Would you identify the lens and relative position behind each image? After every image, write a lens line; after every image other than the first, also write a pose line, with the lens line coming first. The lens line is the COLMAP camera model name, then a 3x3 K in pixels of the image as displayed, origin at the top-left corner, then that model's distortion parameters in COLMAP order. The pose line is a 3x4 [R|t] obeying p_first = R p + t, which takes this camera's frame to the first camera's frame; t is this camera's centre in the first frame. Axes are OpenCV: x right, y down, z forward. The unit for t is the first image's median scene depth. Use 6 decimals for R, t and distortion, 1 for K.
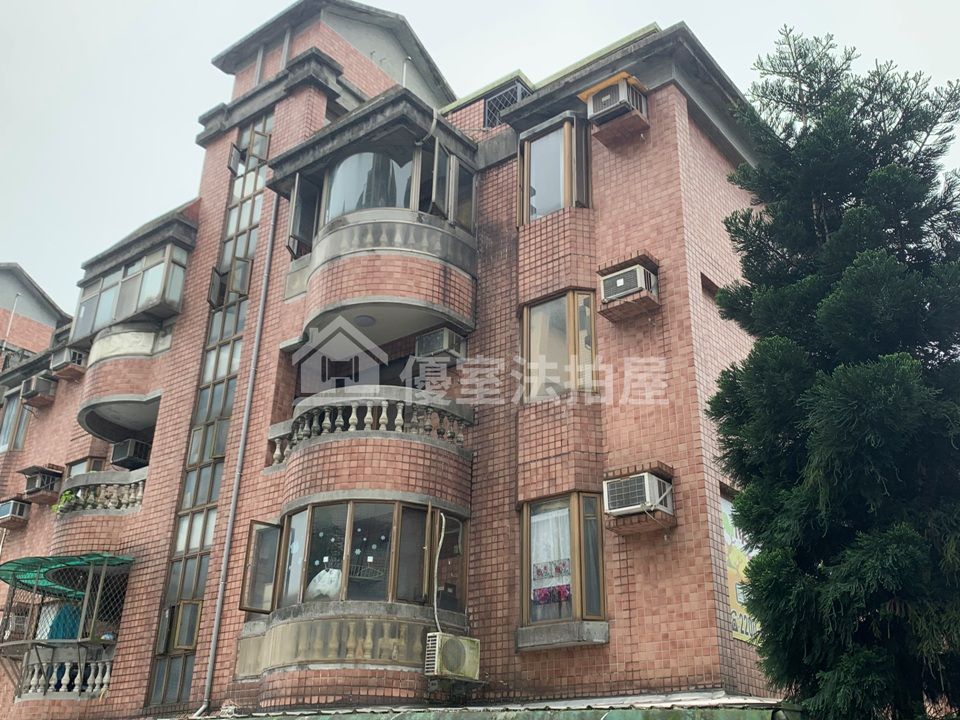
lens RADIAL K [[971.6, 0, 484.6], [0, 971.6, 346.4], [0, 0, 1]] dist [0.200702, -0.643198]
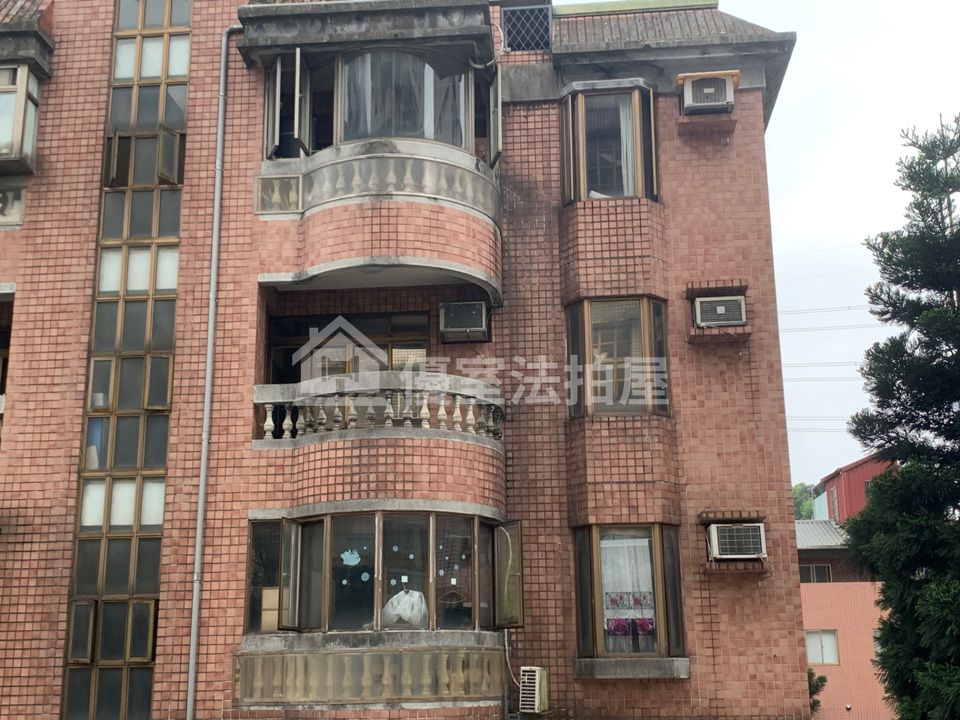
lens RADIAL K [[1154.5, 0, 480.9], [0, 1154.5, 373.7], [0, 0, 1]] dist [0.215218, -0.701260]
pose [[0.835062, 0.110211, 0.539004, -0.615317], [-0.215923, 0.966773, 0.136845, -0.102009], [-0.506013, -0.230658, 0.831112, 0.144552]]
